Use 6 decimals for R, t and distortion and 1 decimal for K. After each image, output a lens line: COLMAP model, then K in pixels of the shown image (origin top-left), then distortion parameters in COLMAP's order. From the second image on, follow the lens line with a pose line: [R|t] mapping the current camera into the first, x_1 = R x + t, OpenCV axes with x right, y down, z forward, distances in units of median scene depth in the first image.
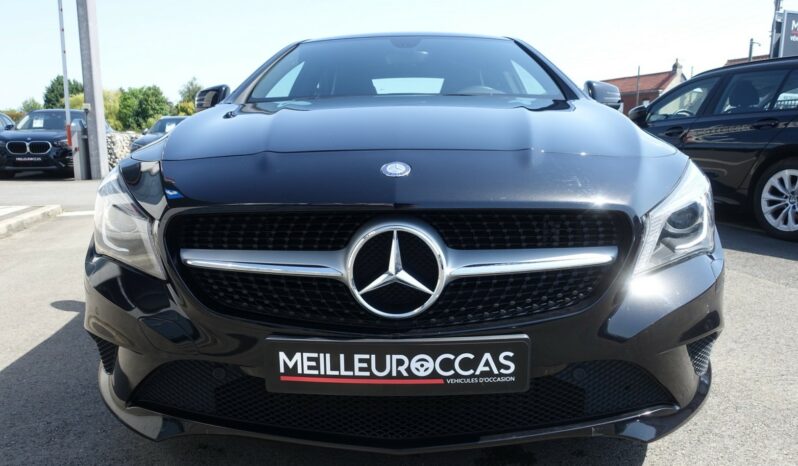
lens RADIAL K [[534.0, 0, 398.9], [0, 534.0, 233.8], [0, 0, 1]] dist [-0.004018, -0.007328]
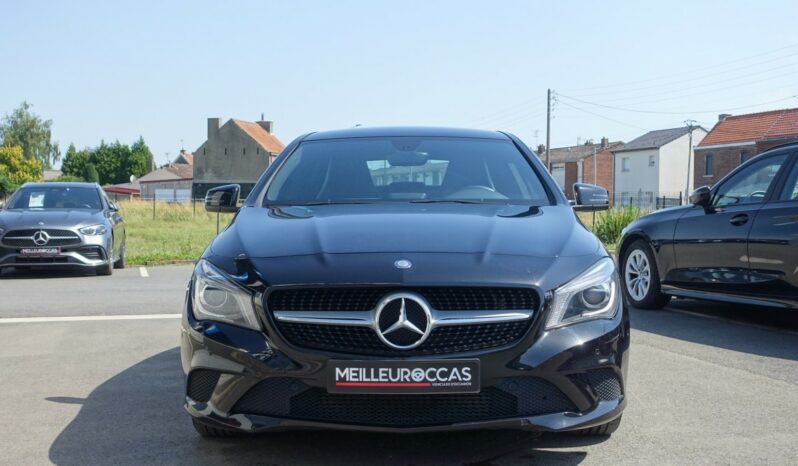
lens RADIAL K [[941.9, 0, 400.7], [0, 941.9, 232.4], [0, 0, 1]] dist [-0.003322, 0.000000]
pose [[0.999935, 0.003693, 0.010795, -0.047121], [-0.001956, 0.987649, -0.156670, 0.261354], [-0.011240, 0.156639, 0.987592, -2.073157]]
